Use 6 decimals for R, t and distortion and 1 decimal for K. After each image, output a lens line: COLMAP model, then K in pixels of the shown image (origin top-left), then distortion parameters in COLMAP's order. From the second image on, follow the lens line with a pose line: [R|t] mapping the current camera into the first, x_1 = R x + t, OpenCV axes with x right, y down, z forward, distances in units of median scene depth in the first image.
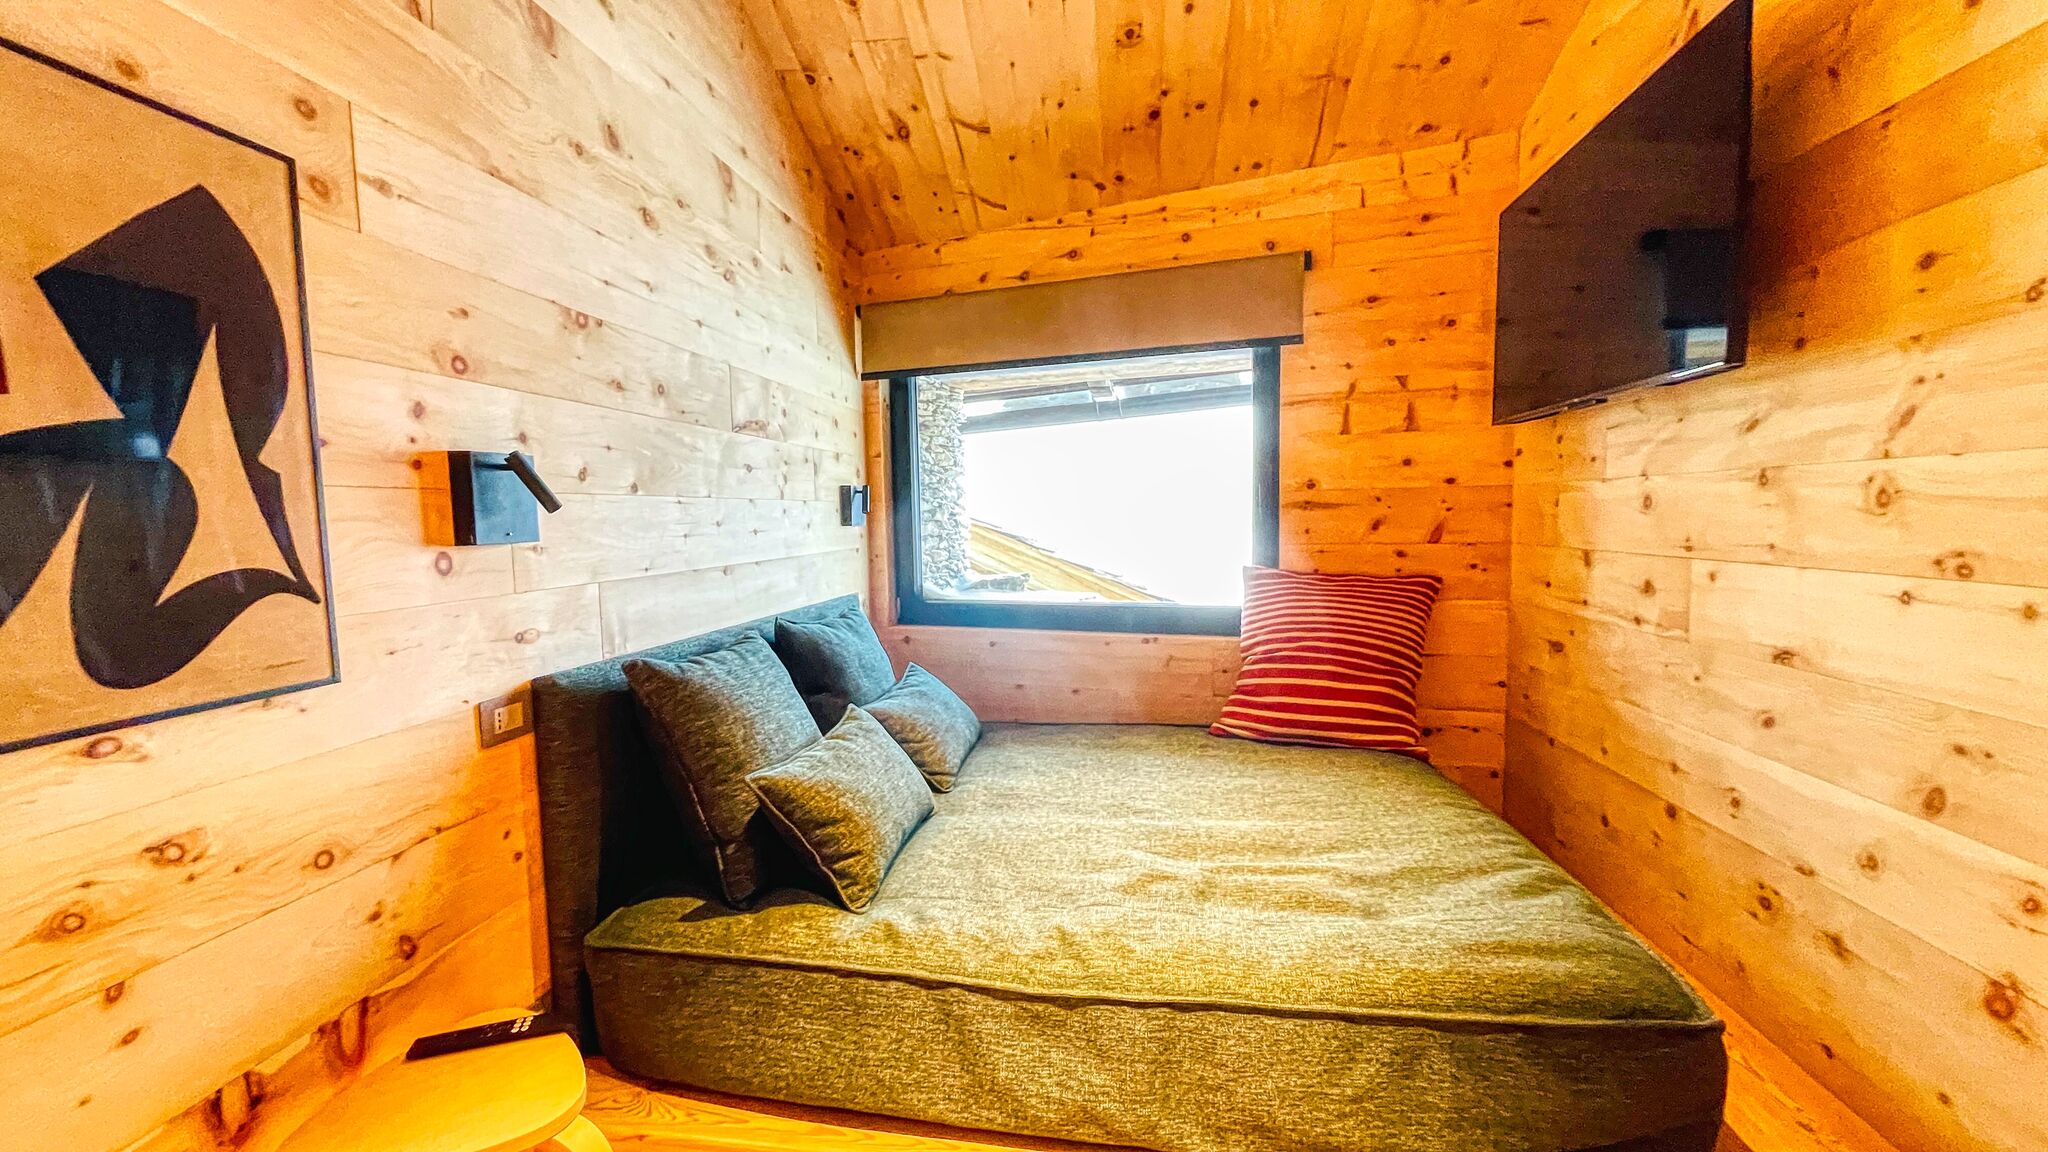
lens RADIAL K [[828.0, 0, 1017.0], [0, 828.0, 574.4], [0, 0, 1]] dist [-0.001967, 0.001114]
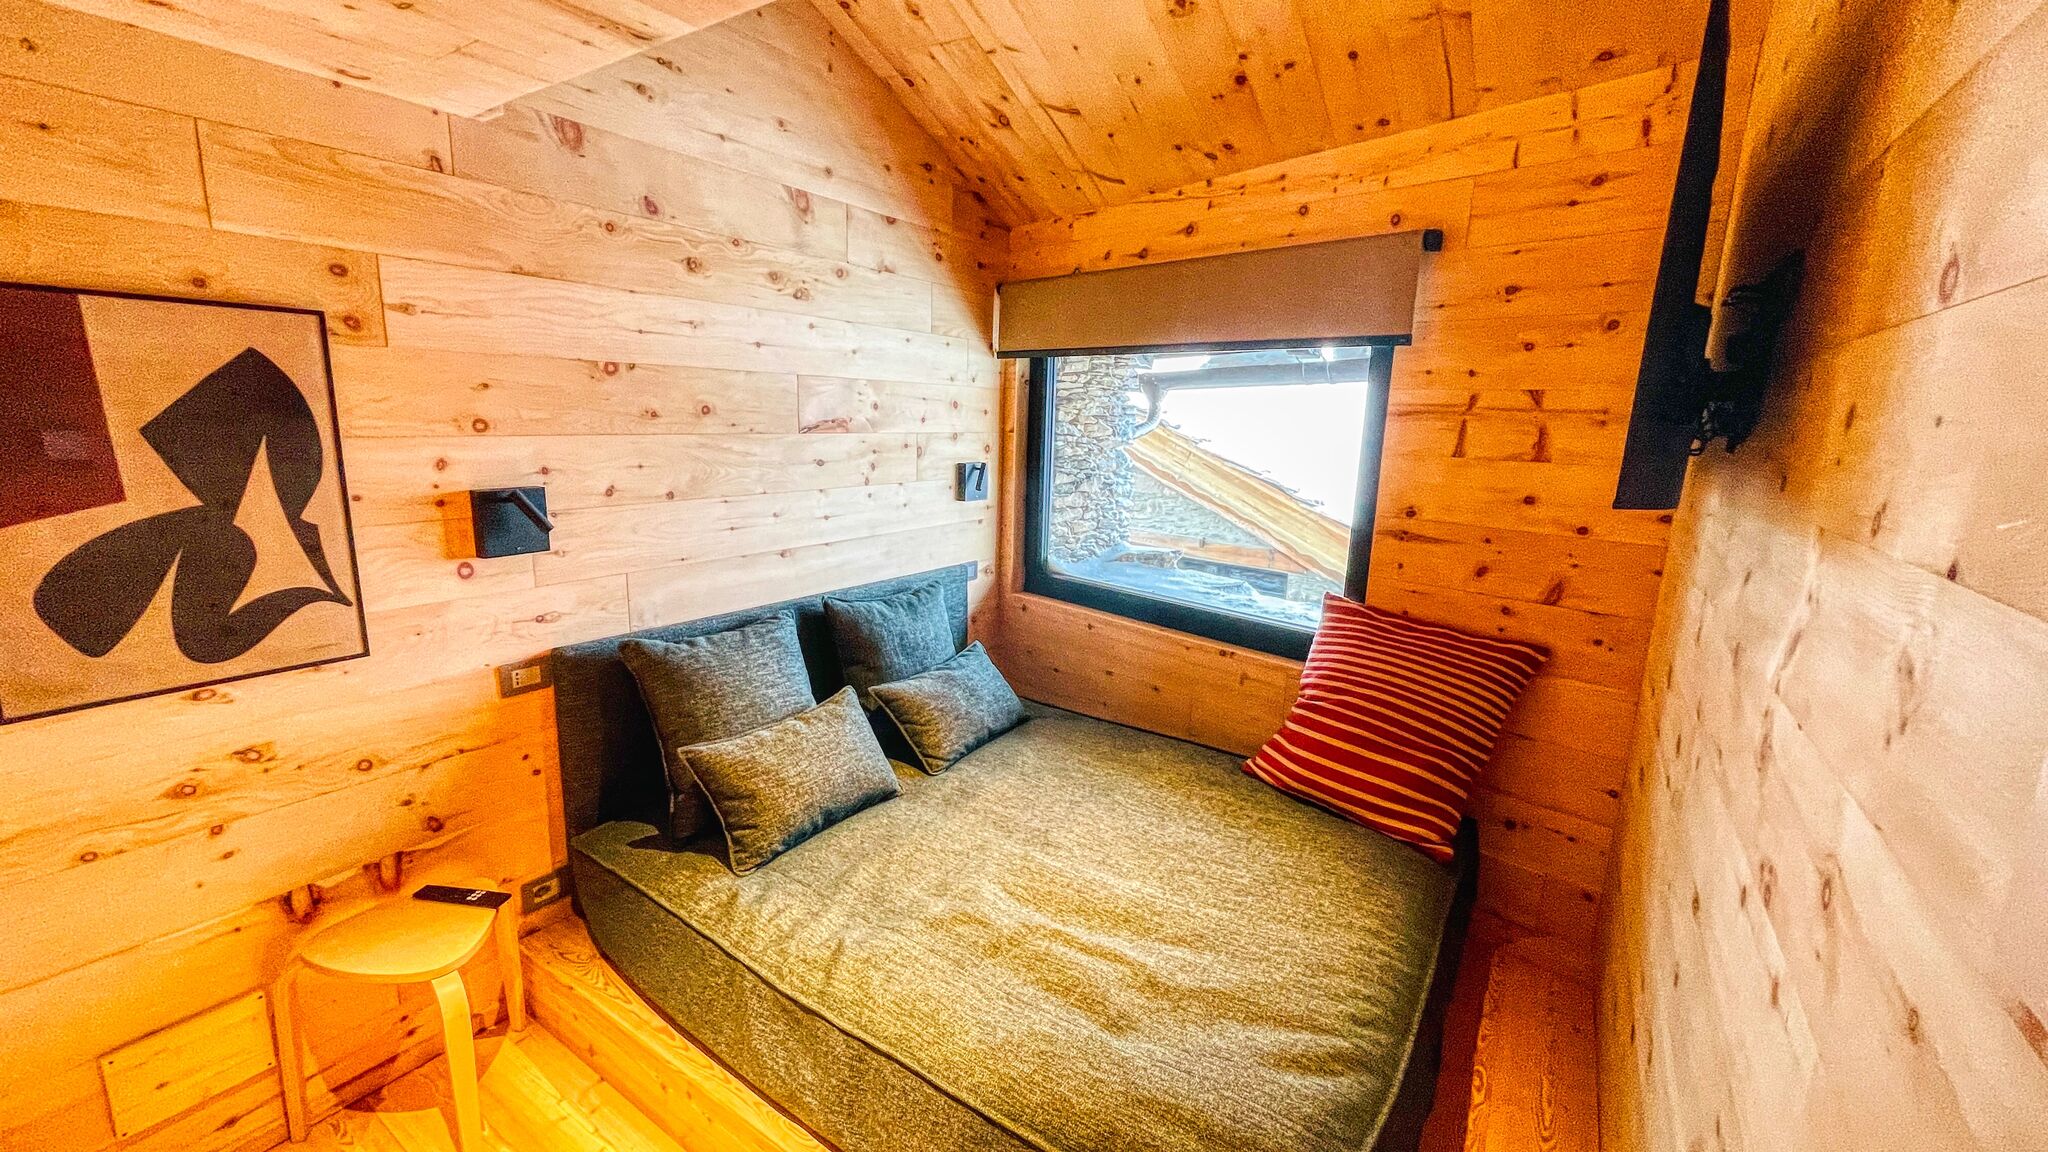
lens RADIAL K [[828.0, 0, 1022.3], [0, 828.0, 573.8], [0, 0, 1]] dist [-0.001967, 0.001114]
pose [[0.900004, 0.129813, -0.416103, 0.546862], [-0.078528, 0.987292, 0.138157, -0.201638], [0.428750, -0.091666, 0.898761, 0.097957]]
